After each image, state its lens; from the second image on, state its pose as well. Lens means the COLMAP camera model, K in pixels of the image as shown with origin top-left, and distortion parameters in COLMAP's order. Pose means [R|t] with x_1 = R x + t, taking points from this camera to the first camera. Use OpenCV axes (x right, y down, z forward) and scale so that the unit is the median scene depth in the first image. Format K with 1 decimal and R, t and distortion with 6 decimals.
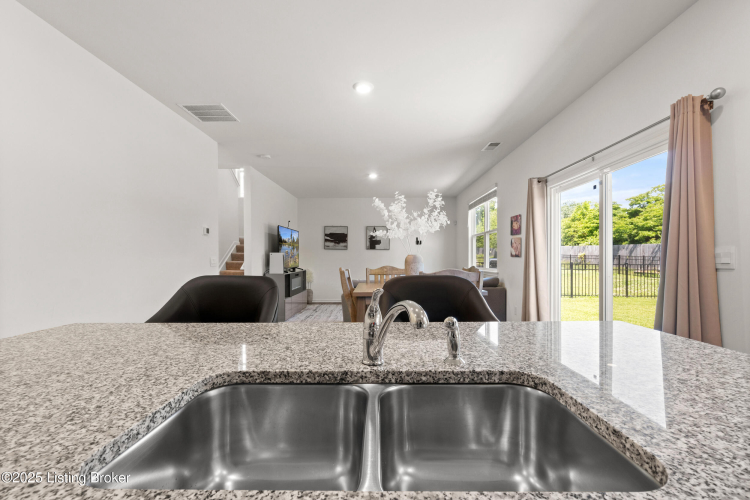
lens RADIAL K [[327.2, 0, 374.4], [0, 327.2, 253.5], [0, 0, 1]] dist [-0.009341, 0.000663]
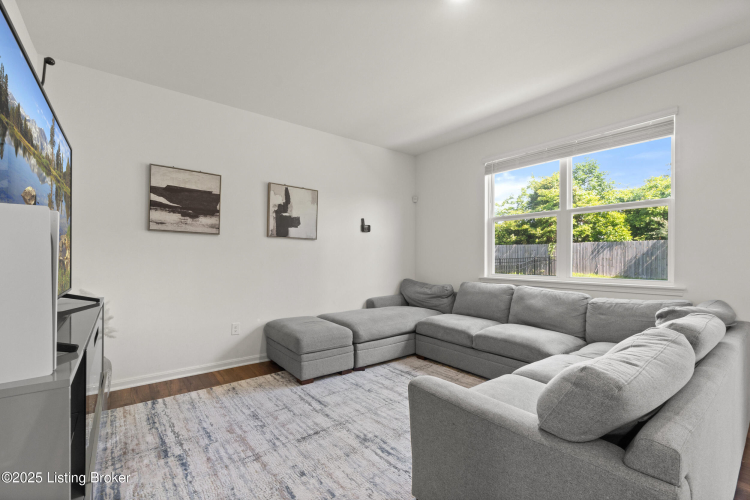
lens RADIAL K [[327.2, 0, 374.6], [0, 327.2, 255.5], [0, 0, 1]] dist [-0.009341, 0.000663]
pose [[0.770367, 0.010854, 0.637509, -0.186937], [-0.010613, 0.999935, -0.004200, 0.012072], [-0.637513, -0.003530, 0.770432, 0.585112]]
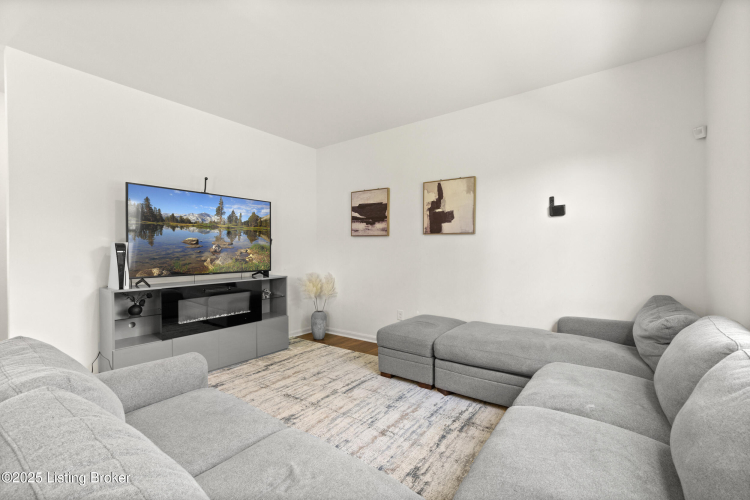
lens RADIAL K [[327.2, 0, 372.7], [0, 327.2, 248.8], [0, 0, 1]] dist [-0.009341, 0.000663]
pose [[0.811596, -0.003102, -0.584210, 0.179618], [0.004645, 0.999989, 0.001143, 0.006183], [0.584200, -0.003641, 0.811602, 0.597640]]
